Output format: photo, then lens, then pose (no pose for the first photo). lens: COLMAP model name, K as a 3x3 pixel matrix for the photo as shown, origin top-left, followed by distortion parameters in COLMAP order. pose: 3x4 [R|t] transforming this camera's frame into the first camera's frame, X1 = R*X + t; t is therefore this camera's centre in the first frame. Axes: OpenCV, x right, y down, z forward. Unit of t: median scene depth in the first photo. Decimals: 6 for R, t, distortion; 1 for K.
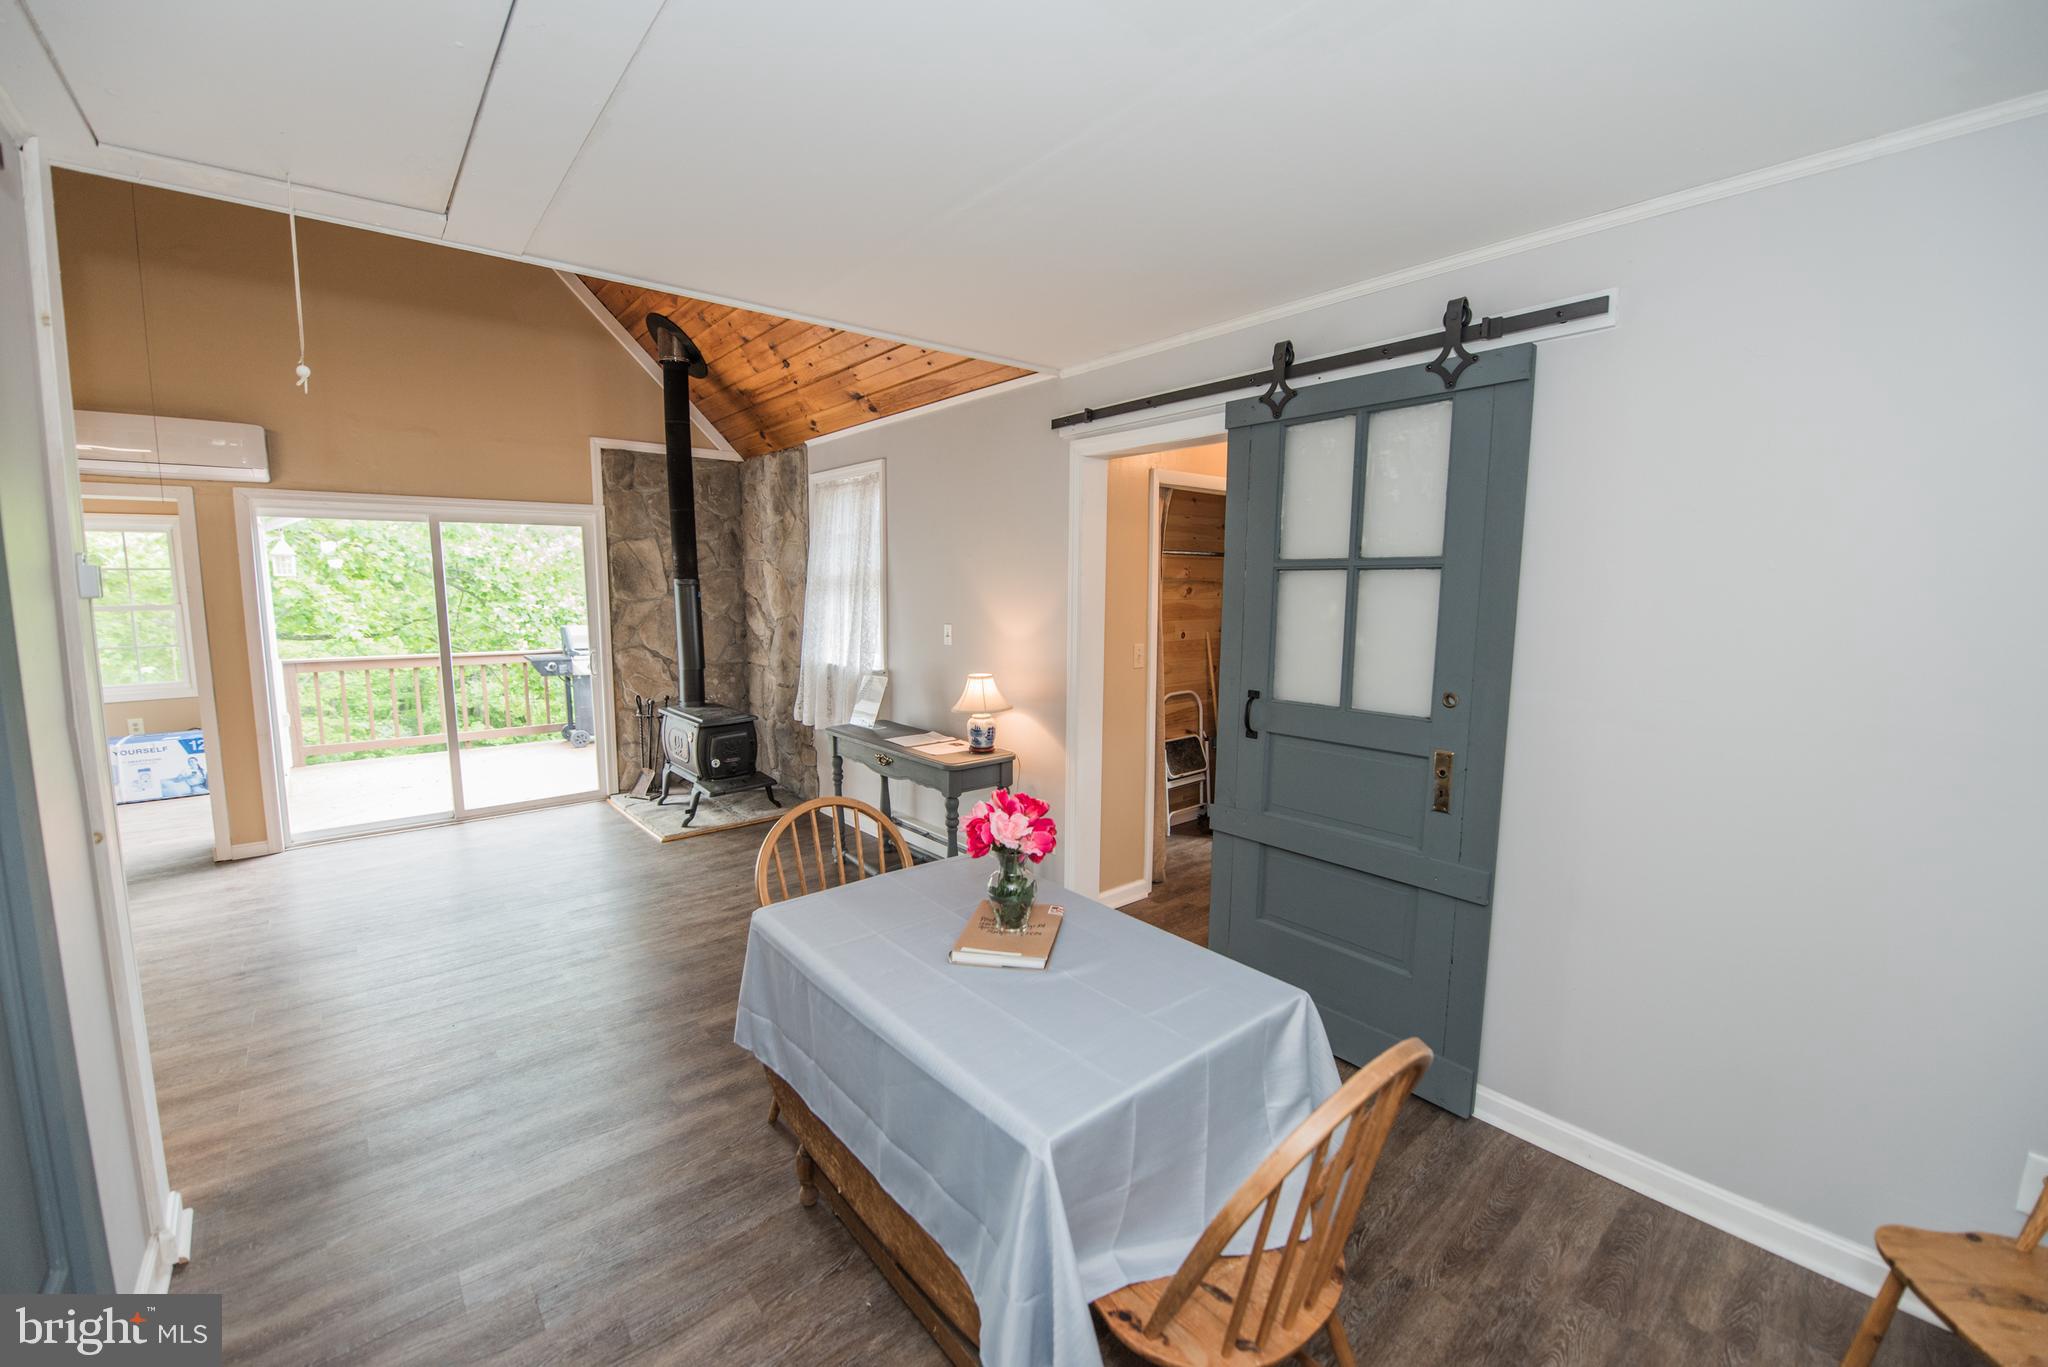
lens RADIAL K [[817.2, 0, 1019.6], [0, 817.2, 683.0], [0, 0, 1]] dist [-0.015477, -0.001932]
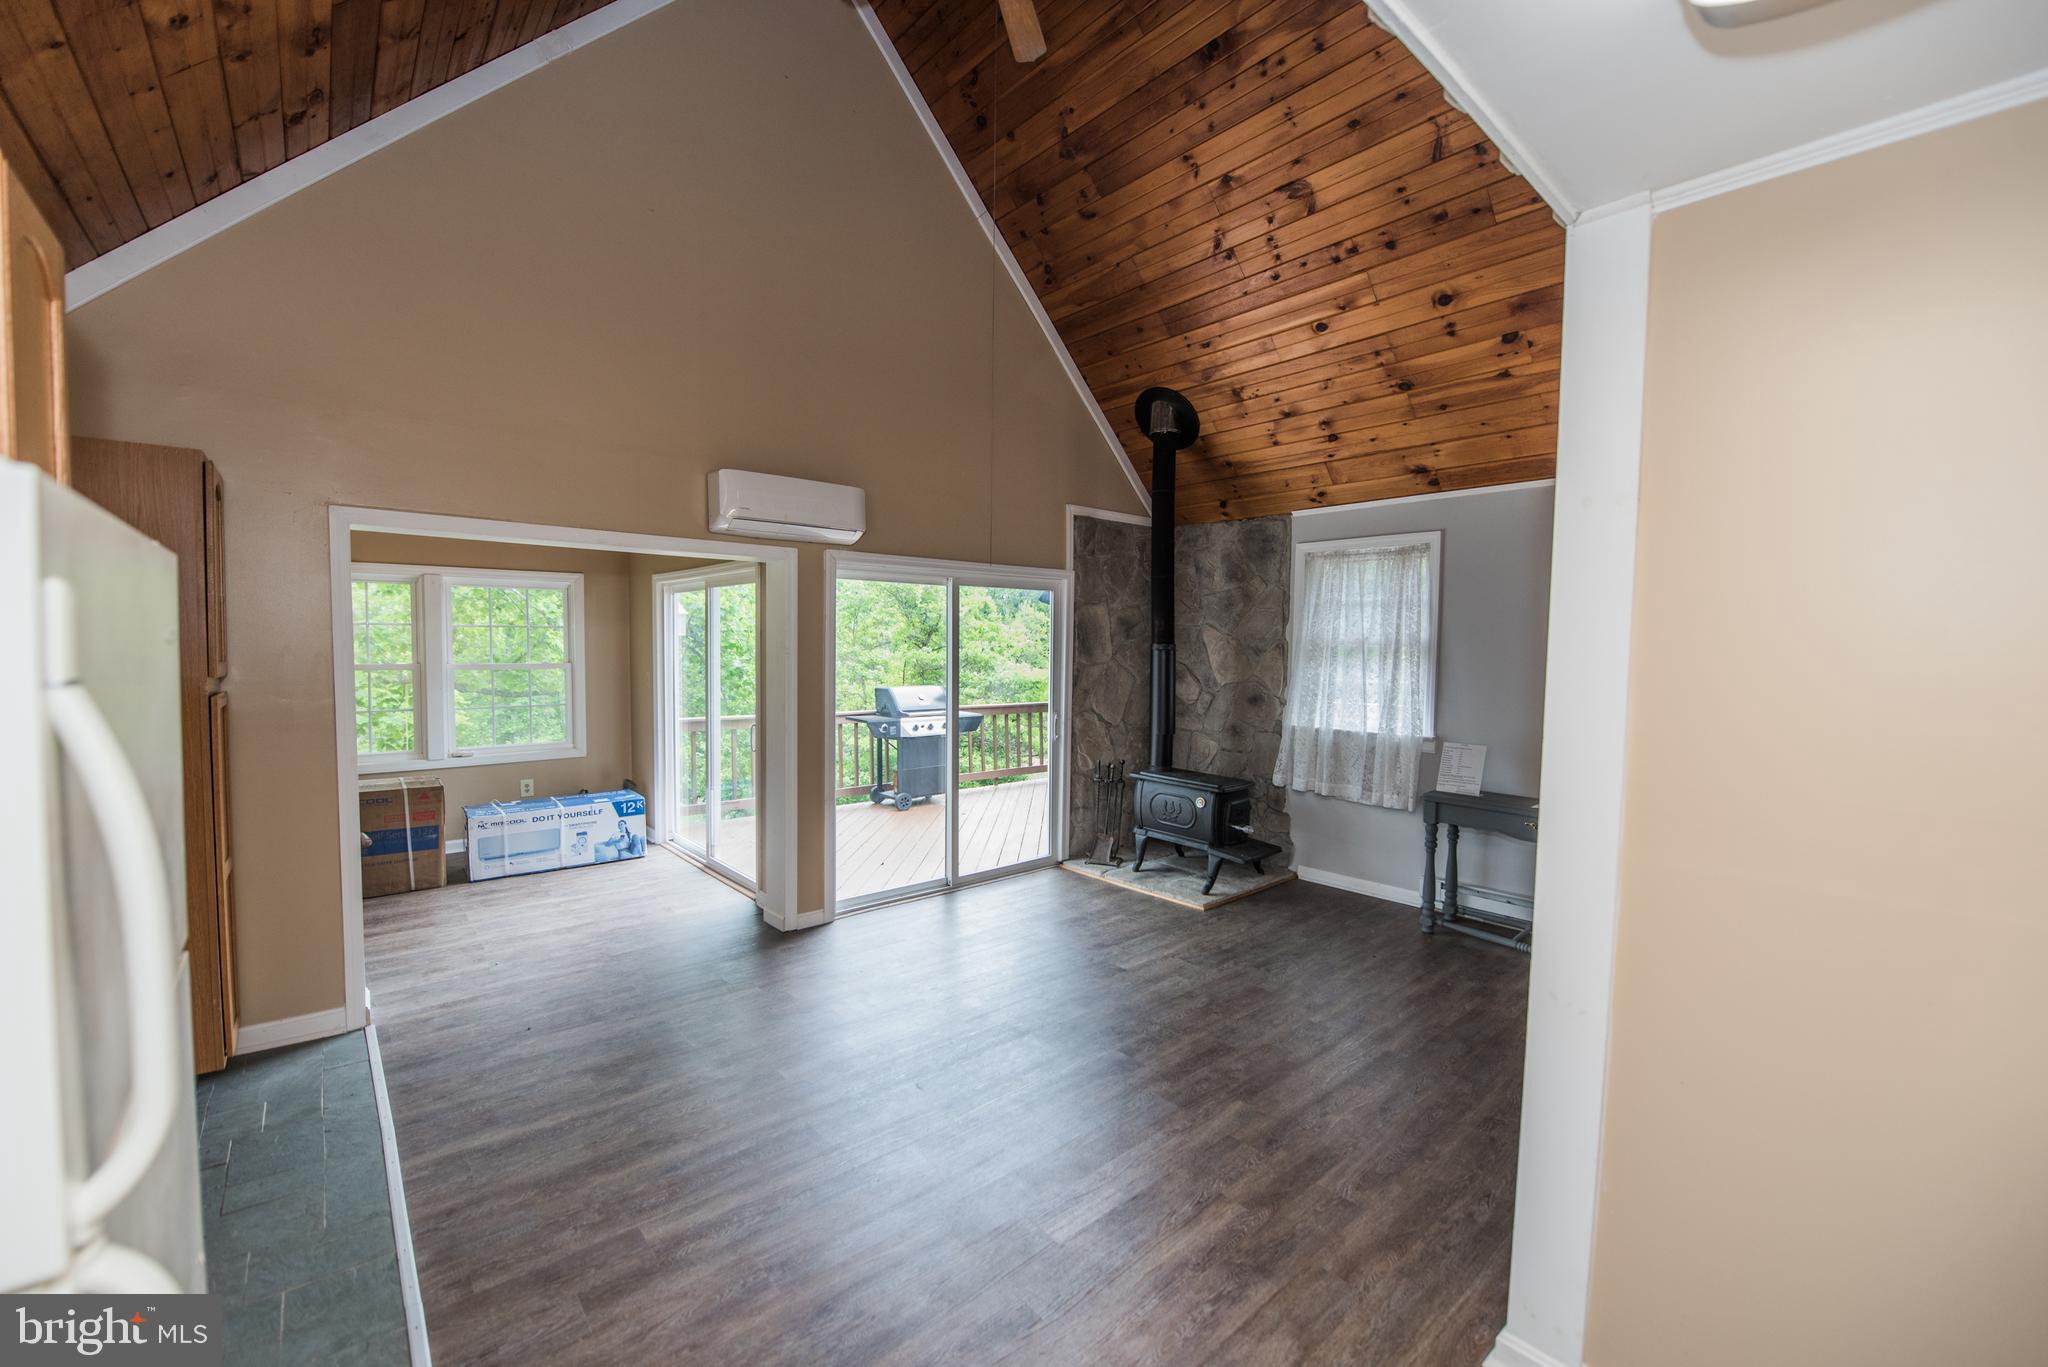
lens RADIAL K [[817.2, 0, 1019.6], [0, 817.2, 683.0], [0, 0, 1]] dist [-0.015477, -0.001932]
pose [[0.999912, 0.007743, 0.010768, -0.588769], [-0.006918, 0.997184, -0.074667, -0.002992], [-0.011316, 0.074586, 0.997150, -0.000501]]
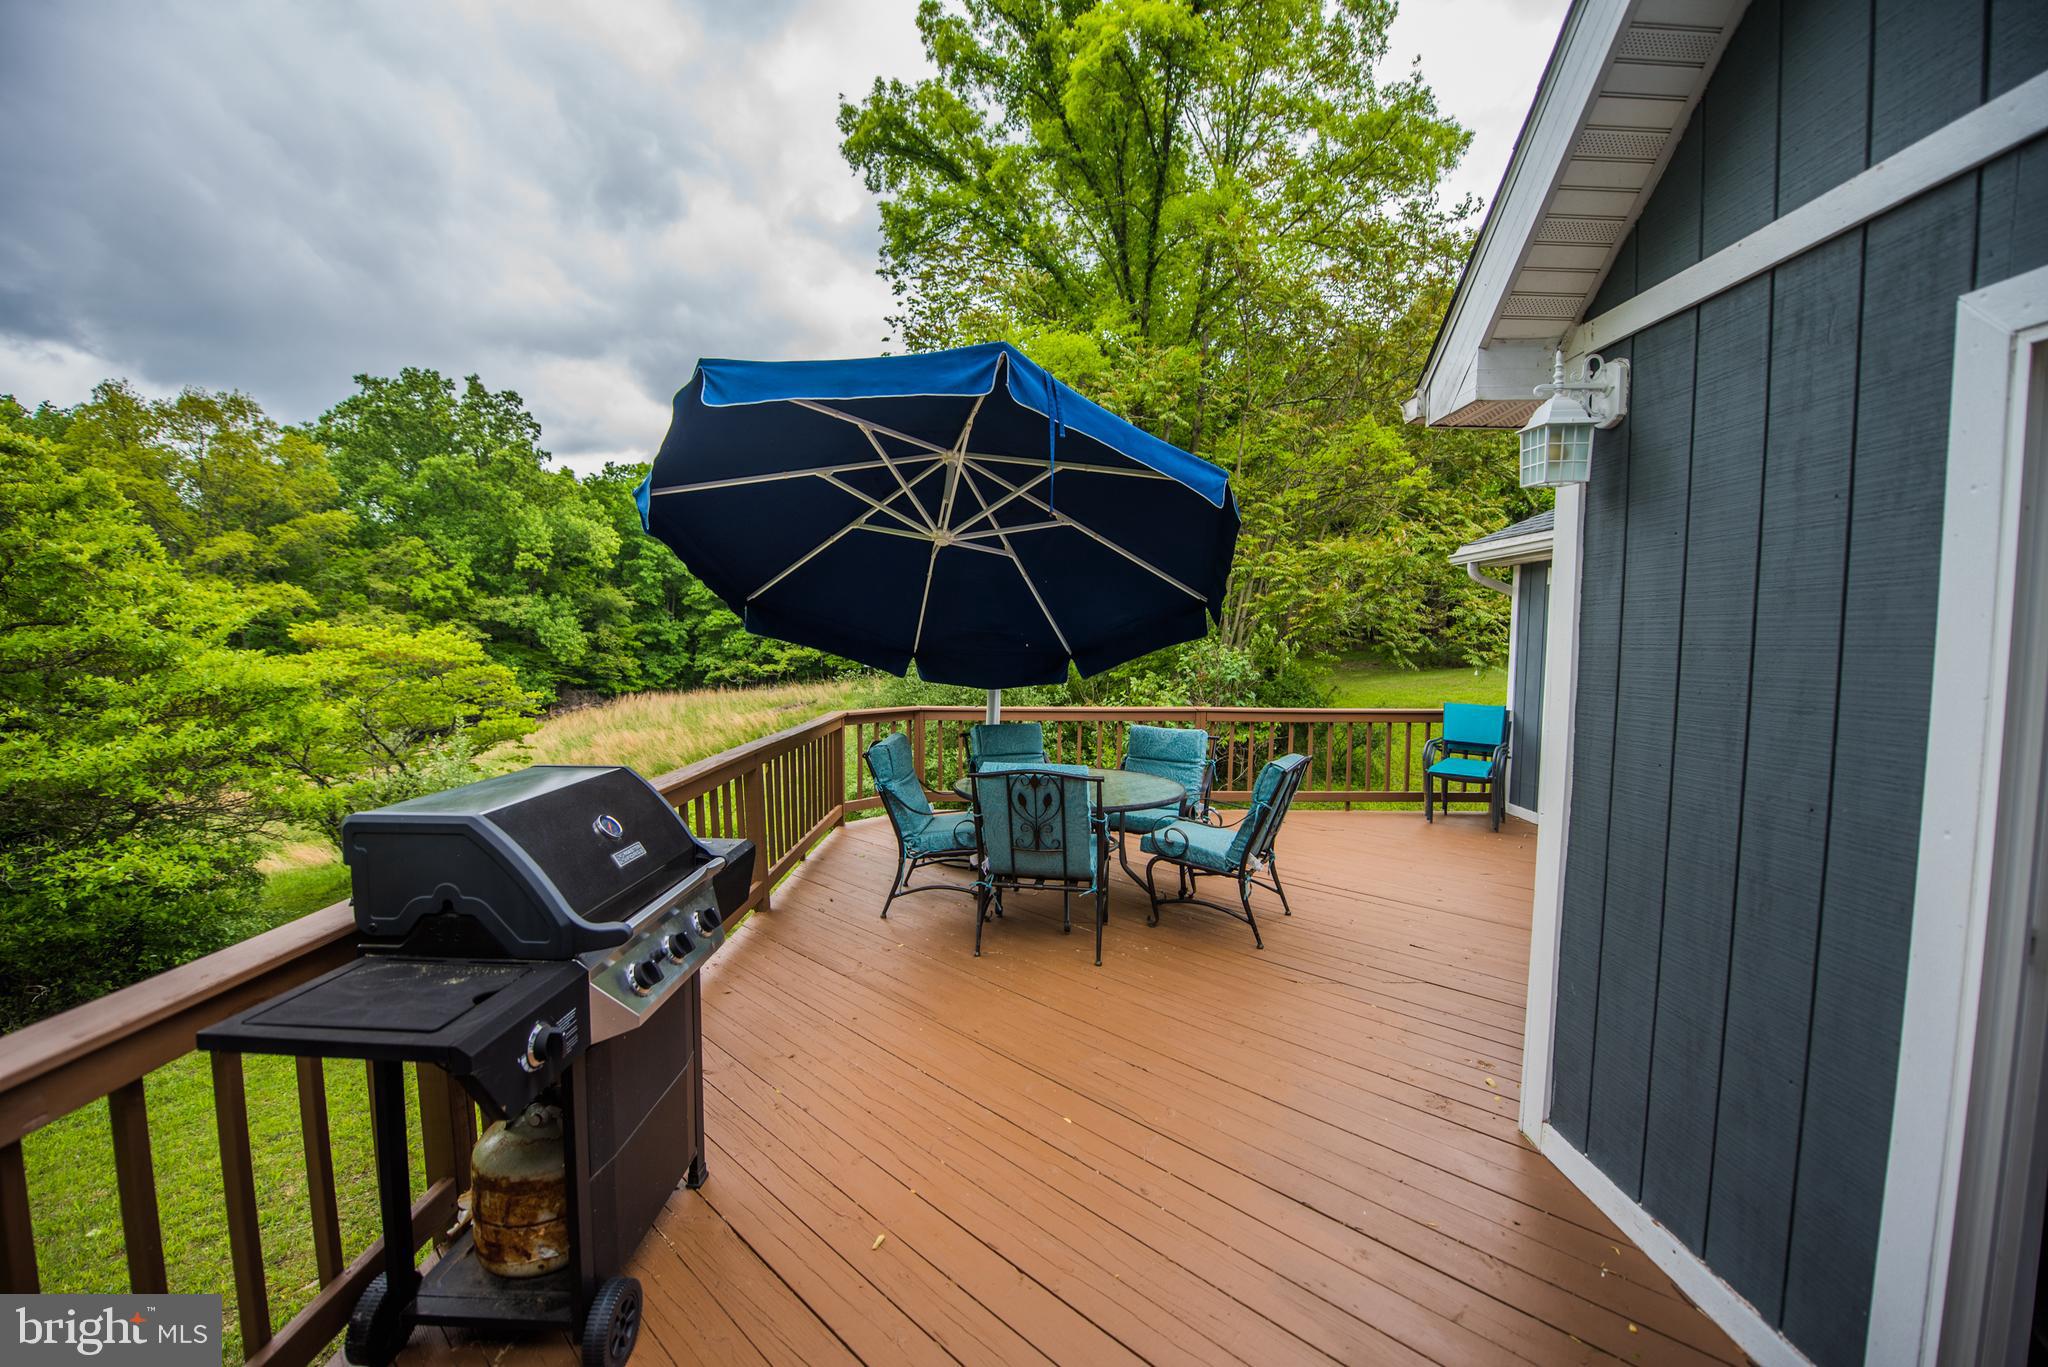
lens RADIAL K [[814.5, 0, 1019.7], [0, 814.5, 681.5], [0, 0, 1]] dist [-0.014793, -0.002257]
pose [[0.634744, -0.037510, 0.771812, -0.900252], [0.081803, 0.996470, -0.018847, -0.126454], [-0.768380, 0.075100, 0.635572, 1.103350]]
